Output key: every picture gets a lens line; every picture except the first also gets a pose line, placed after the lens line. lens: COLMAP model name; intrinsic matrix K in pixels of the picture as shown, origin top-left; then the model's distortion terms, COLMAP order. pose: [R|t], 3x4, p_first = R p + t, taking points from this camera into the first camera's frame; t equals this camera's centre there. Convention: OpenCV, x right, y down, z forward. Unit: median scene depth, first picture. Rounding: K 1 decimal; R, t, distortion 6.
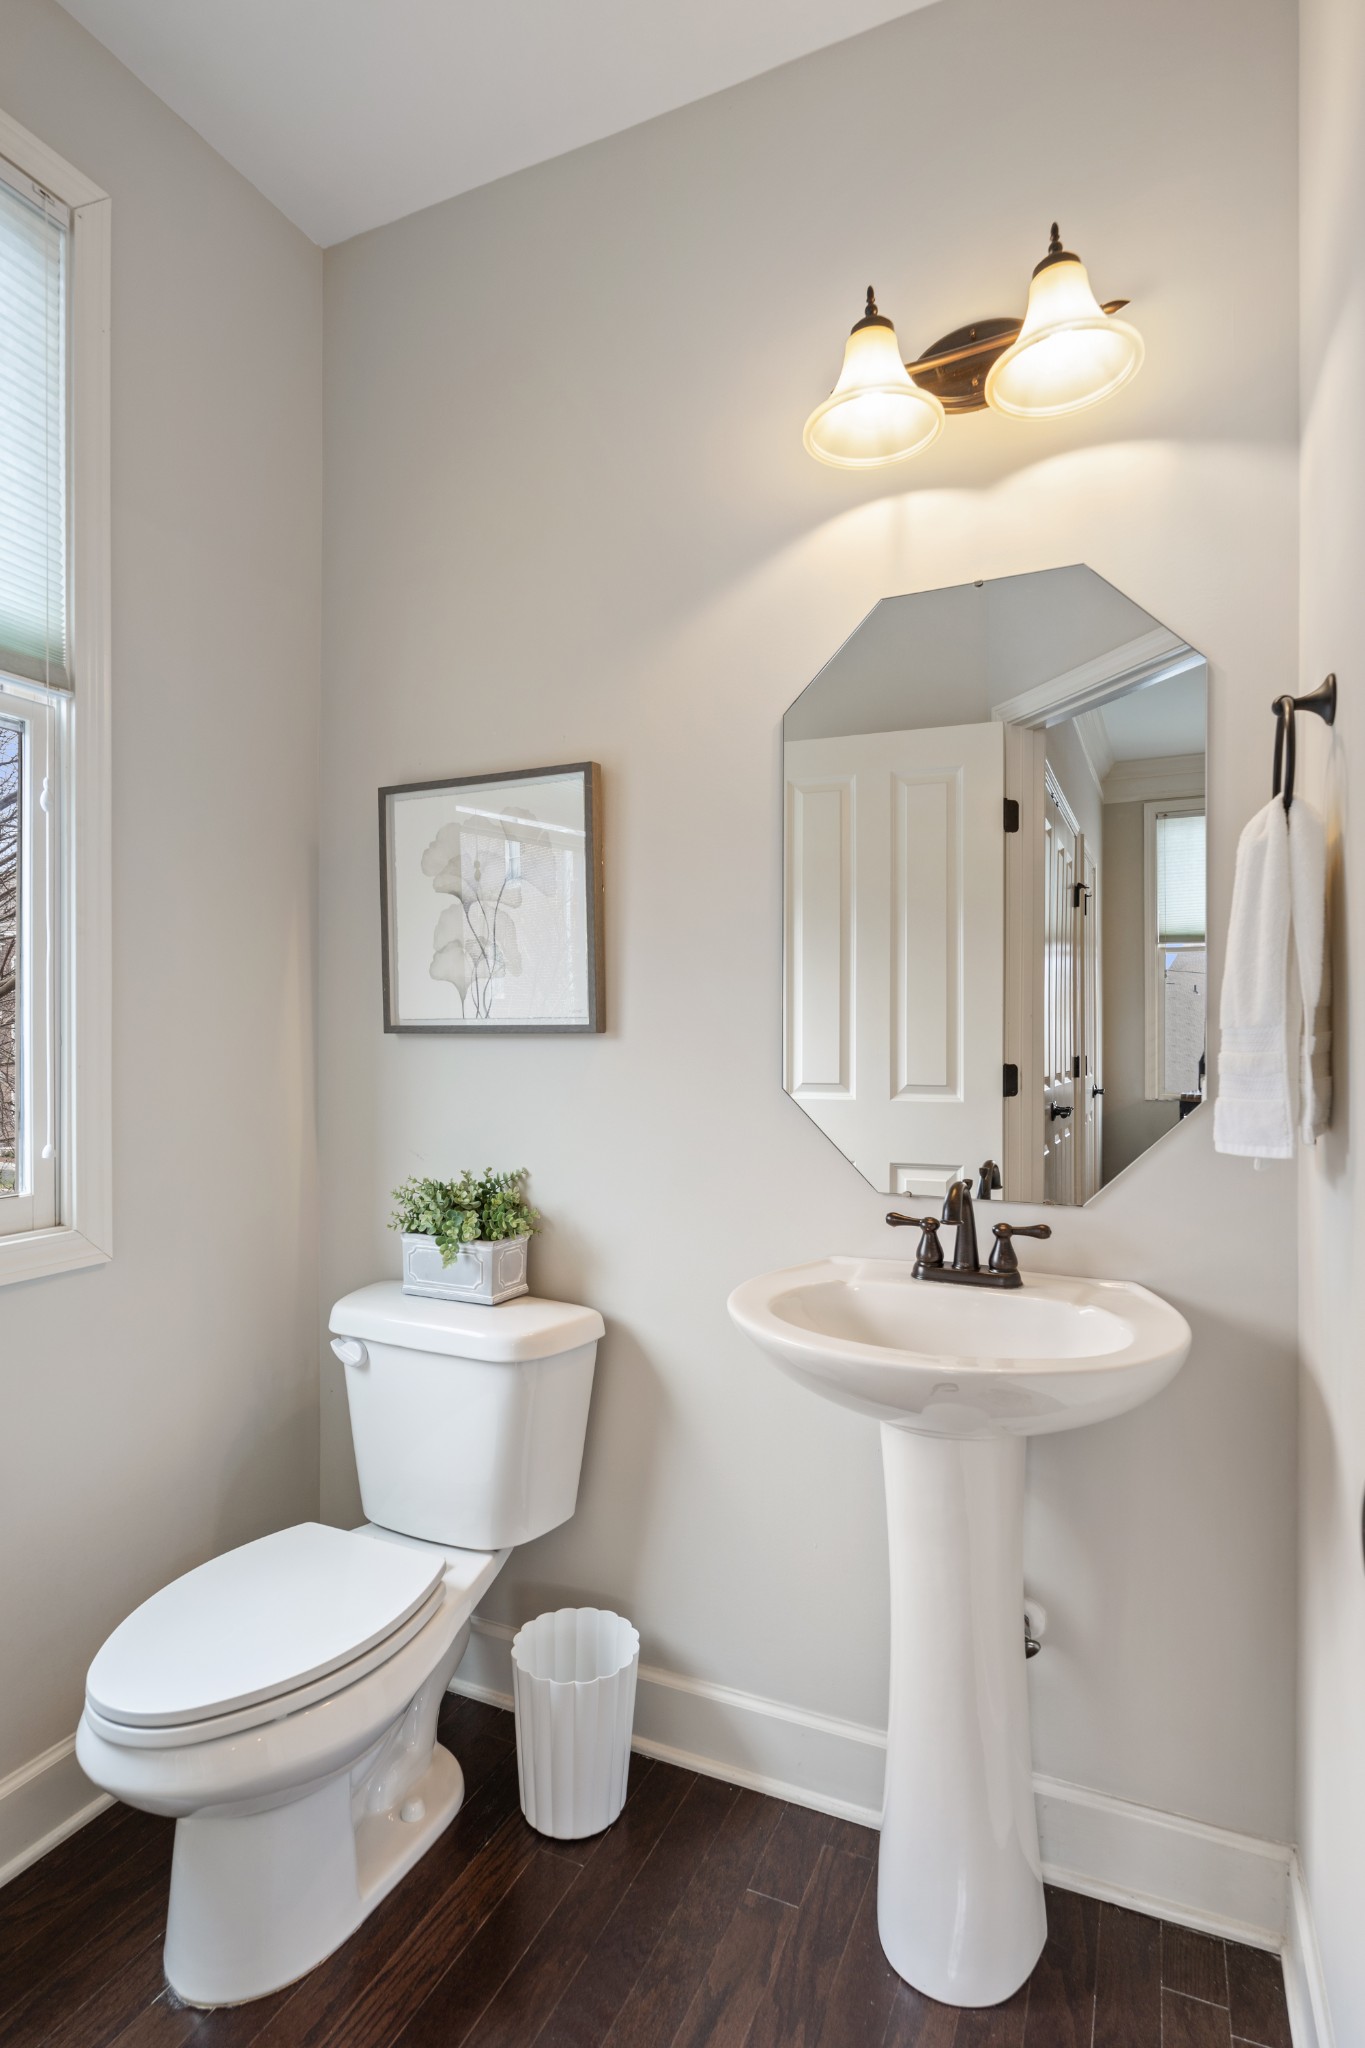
lens RADIAL K [[1034.6, 0, 682.5], [0, 1034.6, 1024.0], [0, 0, 1]] dist [0.002808, -0.000886]
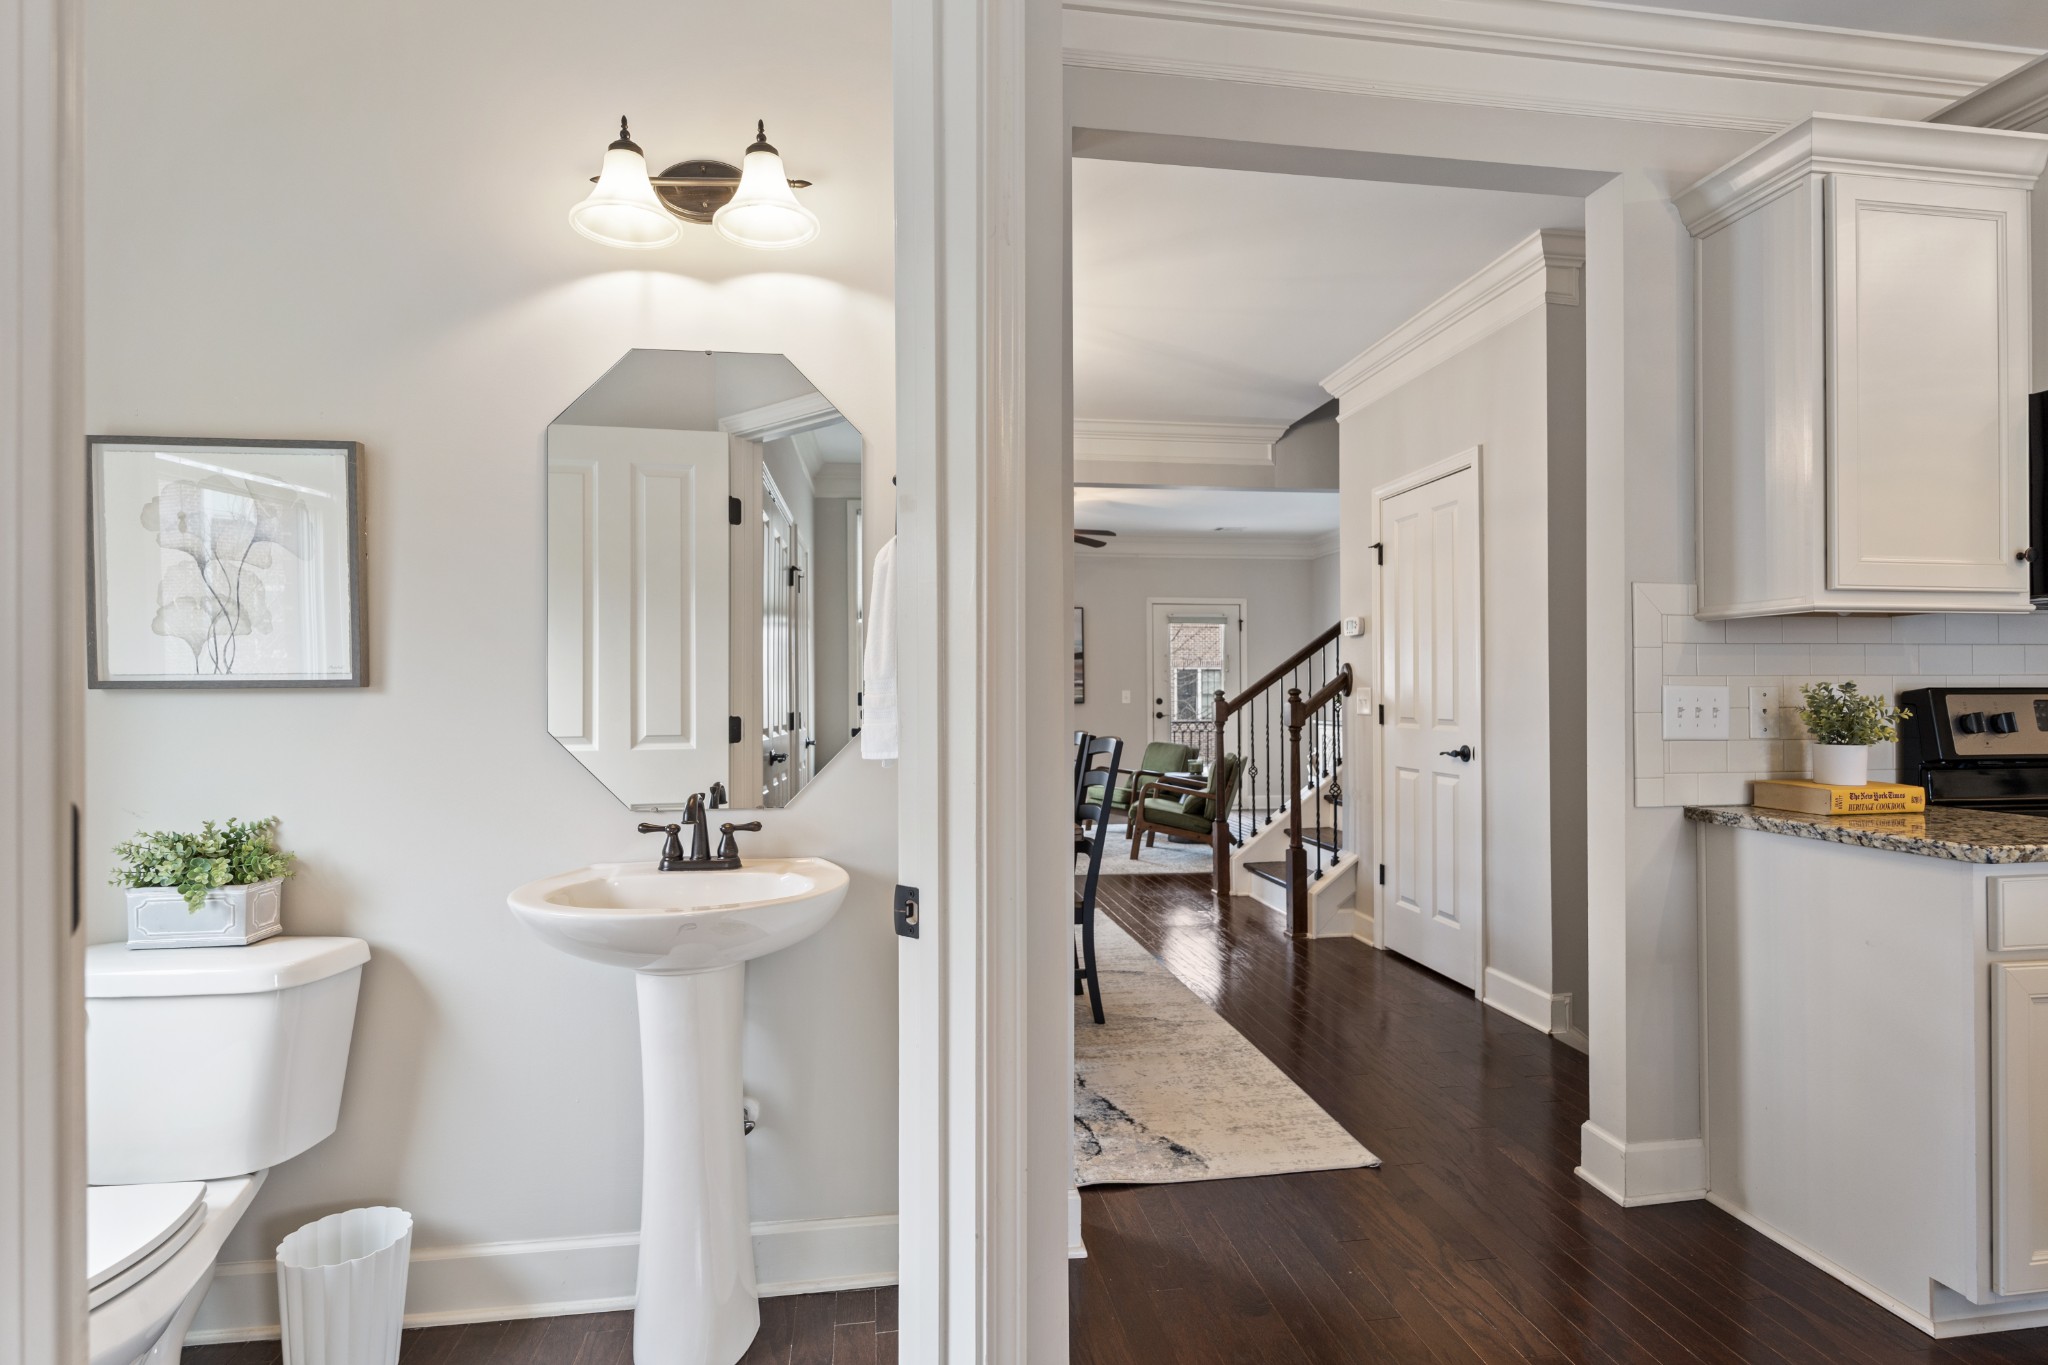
lens RADIAL K [[1034.6, 0, 1030.6], [0, 1034.6, 688.3], [0, 0, 1]] dist [0.002808, -0.000886]
pose [[0.835458, -0.002615, 0.549549, -0.093907], [0.003588, 0.999993, -0.000697, 0.013310], [-0.549543, 0.002554, 0.835461, -0.318418]]
